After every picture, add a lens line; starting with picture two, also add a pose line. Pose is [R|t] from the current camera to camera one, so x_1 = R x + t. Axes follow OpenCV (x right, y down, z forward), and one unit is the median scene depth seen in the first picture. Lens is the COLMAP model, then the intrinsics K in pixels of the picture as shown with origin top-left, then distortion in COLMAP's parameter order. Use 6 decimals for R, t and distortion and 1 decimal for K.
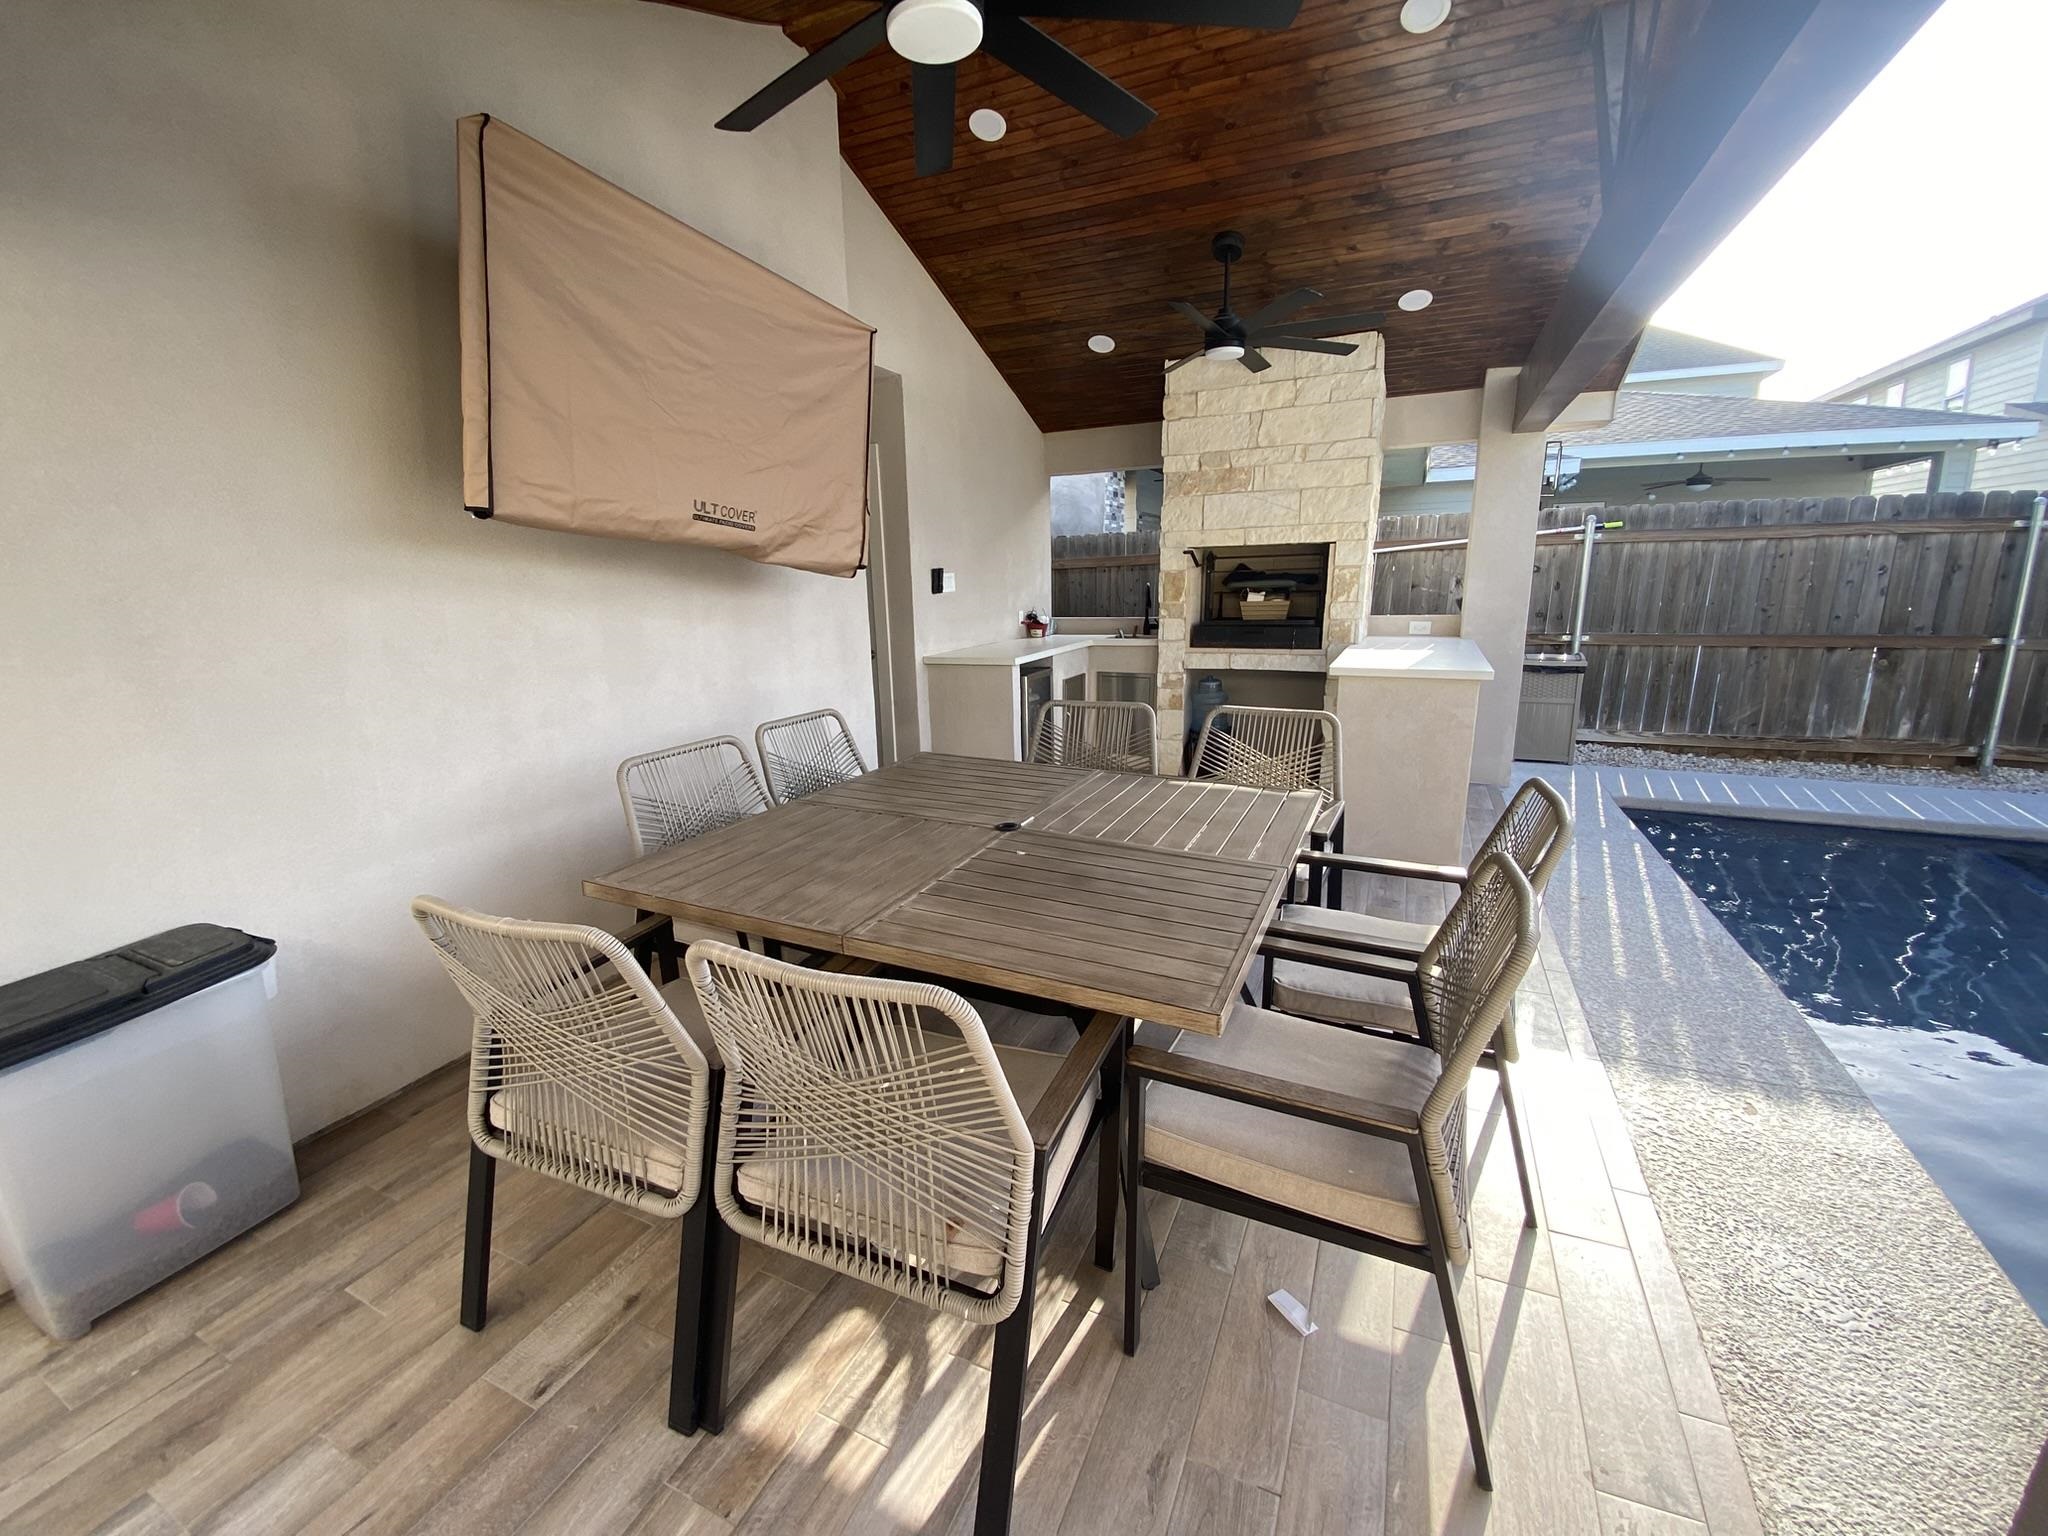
lens RADIAL K [[824.4, 0, 1028.3], [0, 824.4, 775.3], [0, 0, 1]] dist [0.035572, -0.028210]
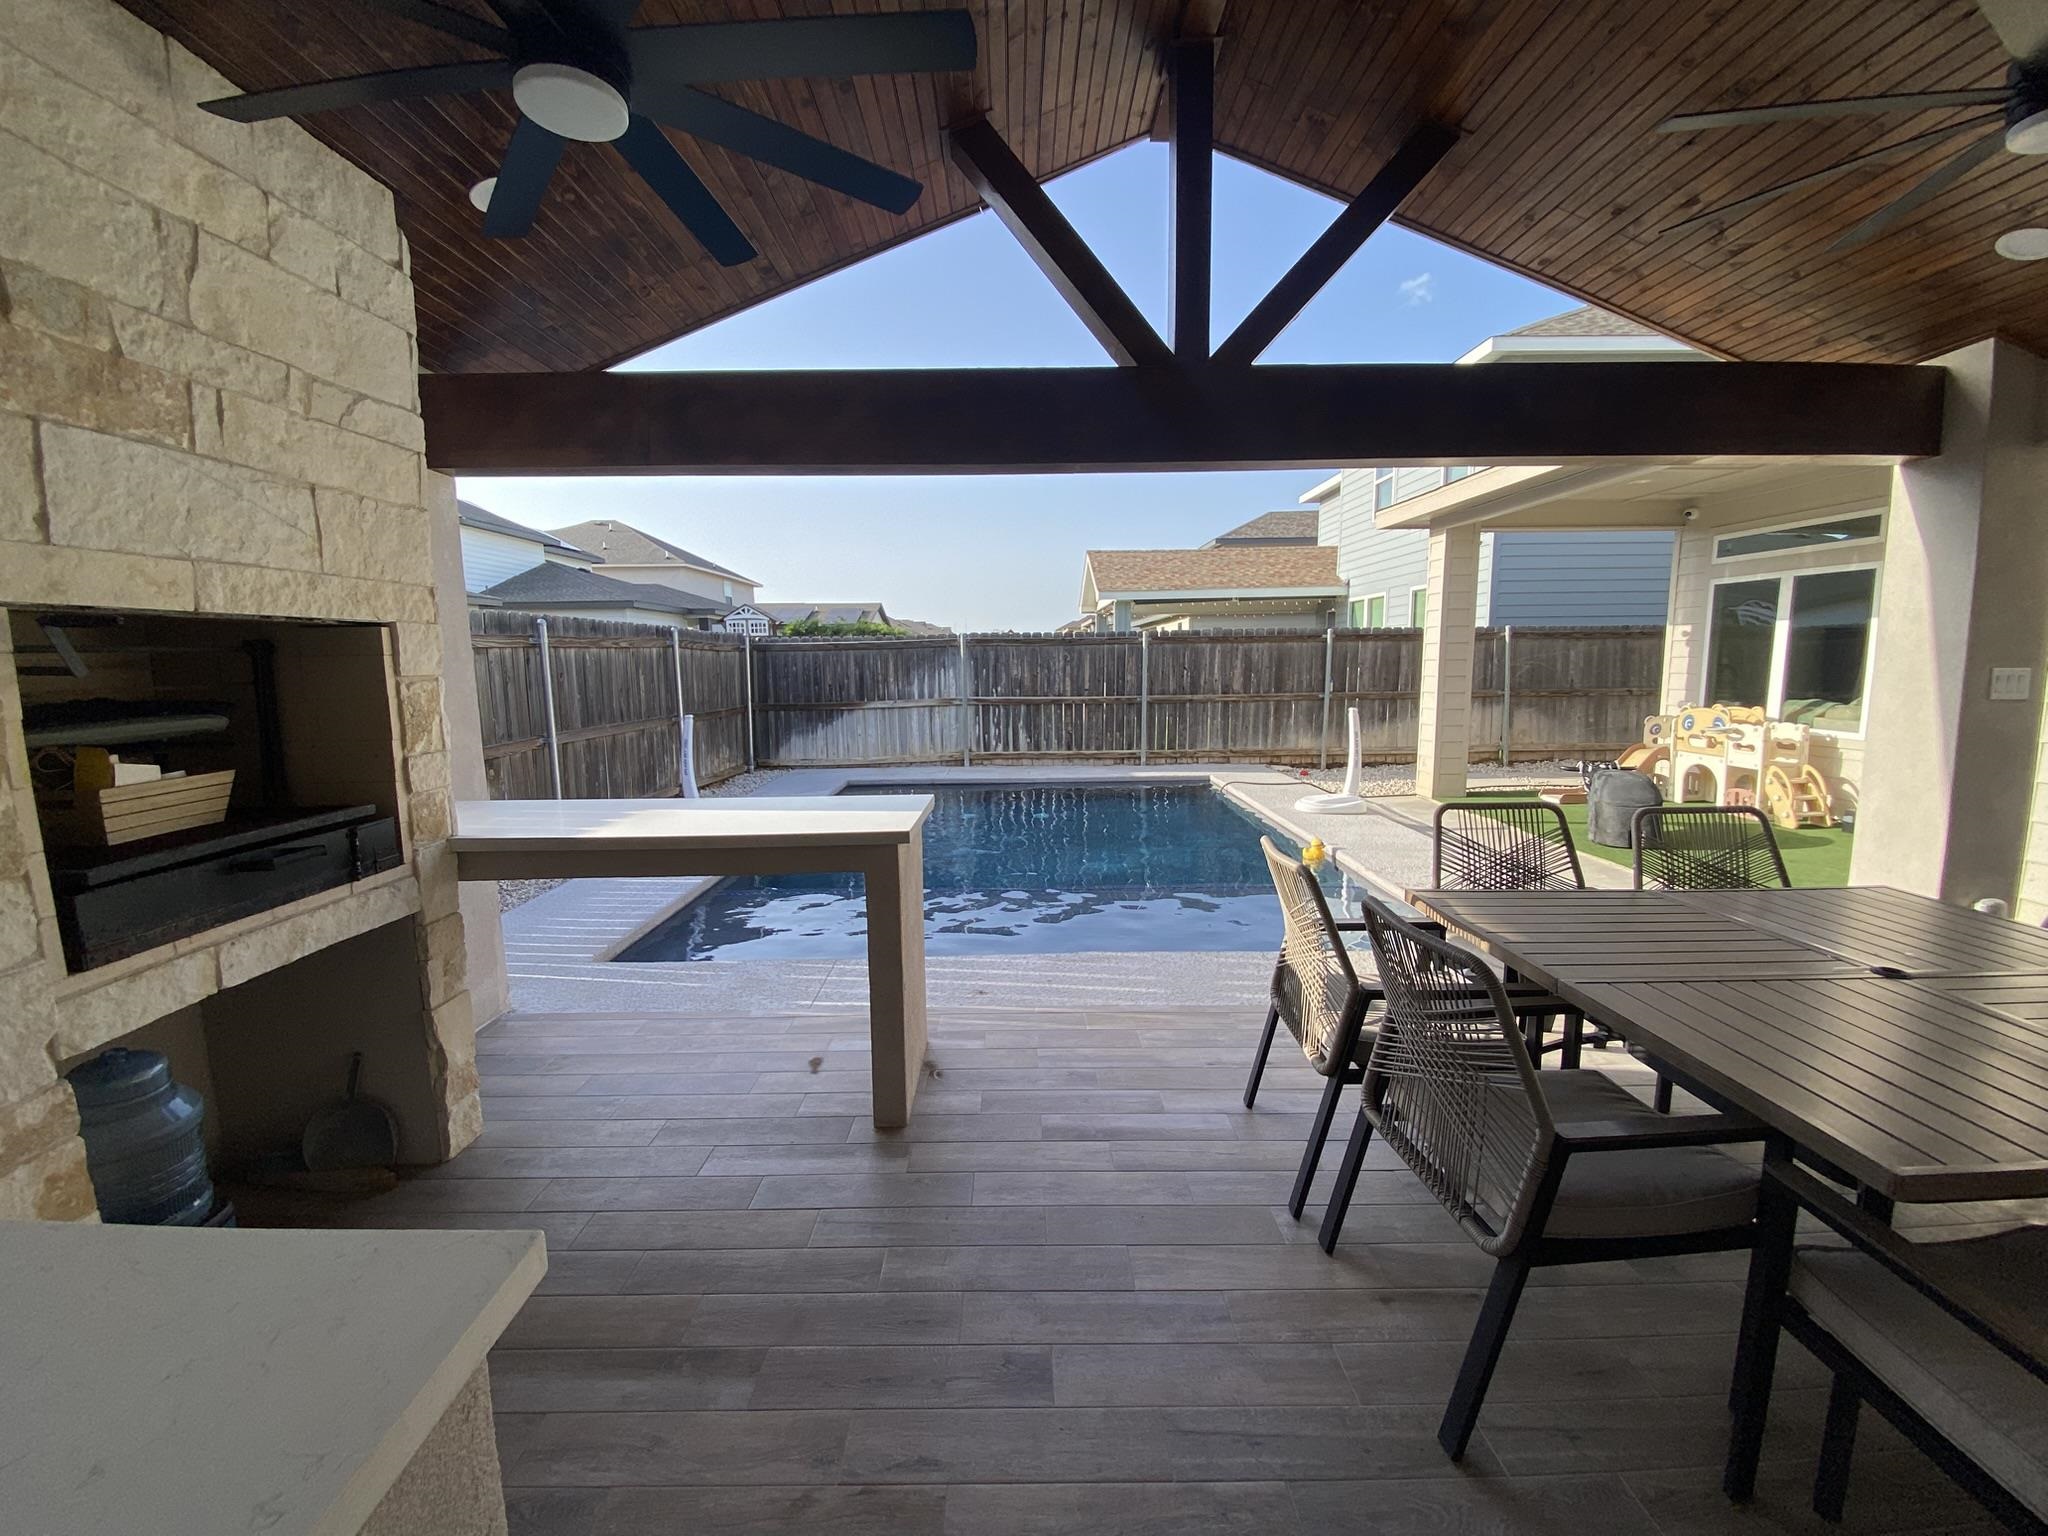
lens RADIAL K [[824.4, 0, 1028.3], [0, 824.4, 775.3], [0, 0, 1]] dist [0.035572, -0.028210]
pose [[-0.442416, -0.100498, 0.891161, -0.164600], [0.225261, 0.949391, 0.218895, -0.205324], [-0.868058, 0.297586, -0.397388, 0.825062]]
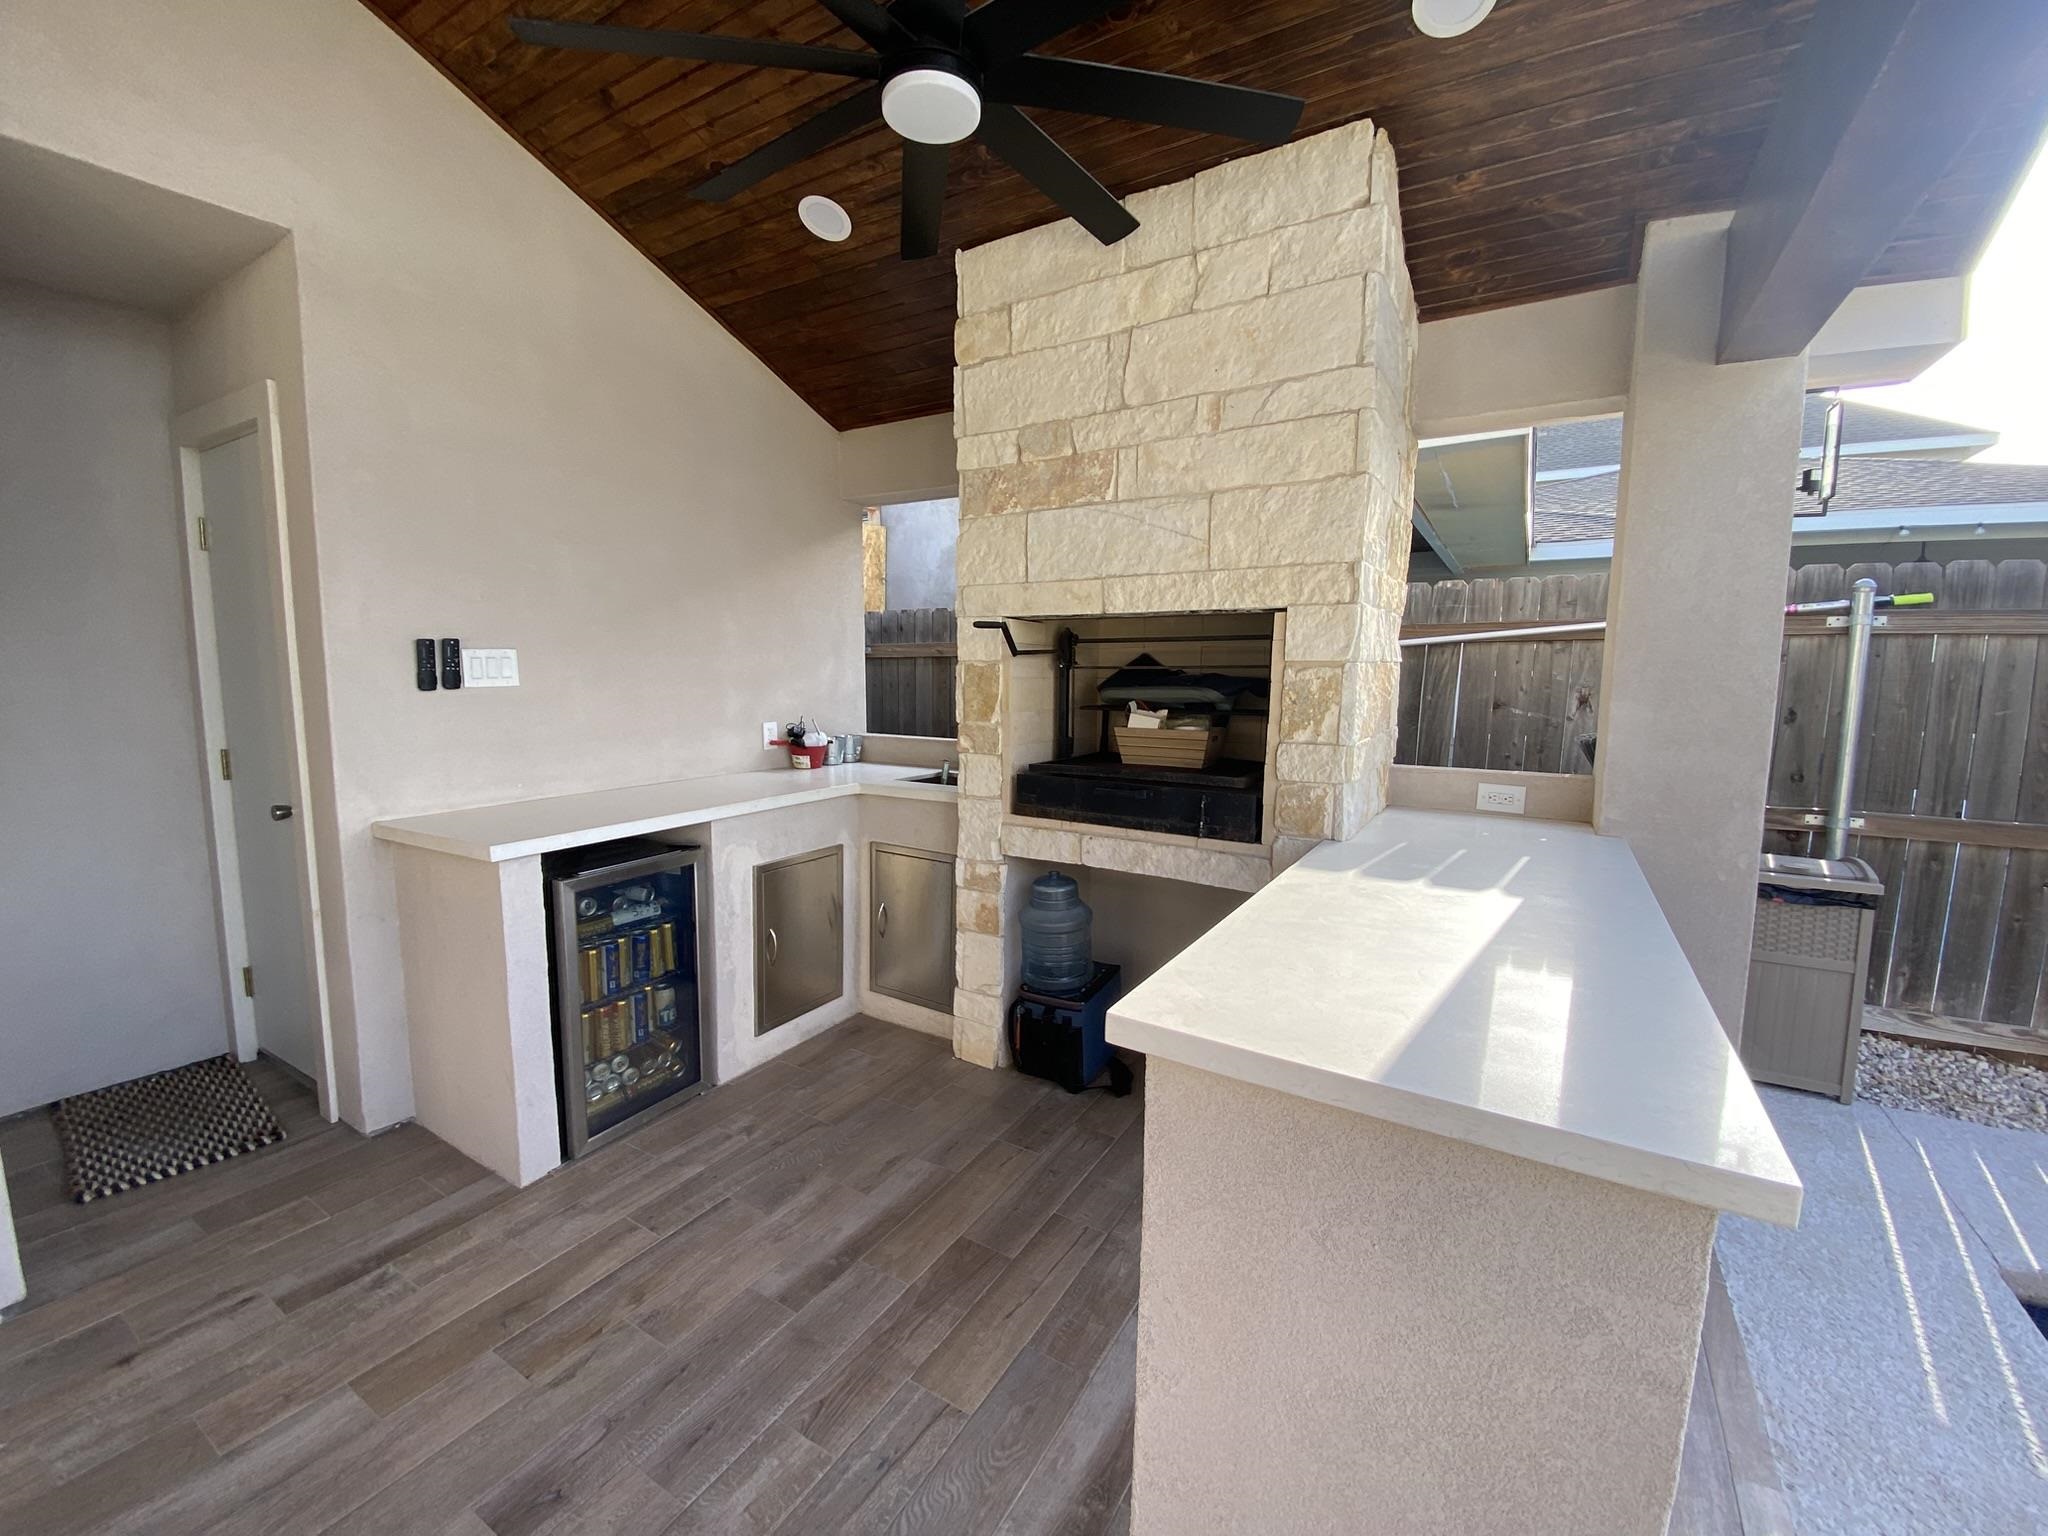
lens RADIAL K [[824.4, 0, 1028.3], [0, 824.4, 775.3], [0, 0, 1]] dist [0.035572, -0.028210]
pose [[0.993153, 0.042604, -0.108776, 0.260827], [-0.053990, 0.993114, -0.103974, -0.128253], [0.103597, 0.109134, 0.988614, 0.513394]]
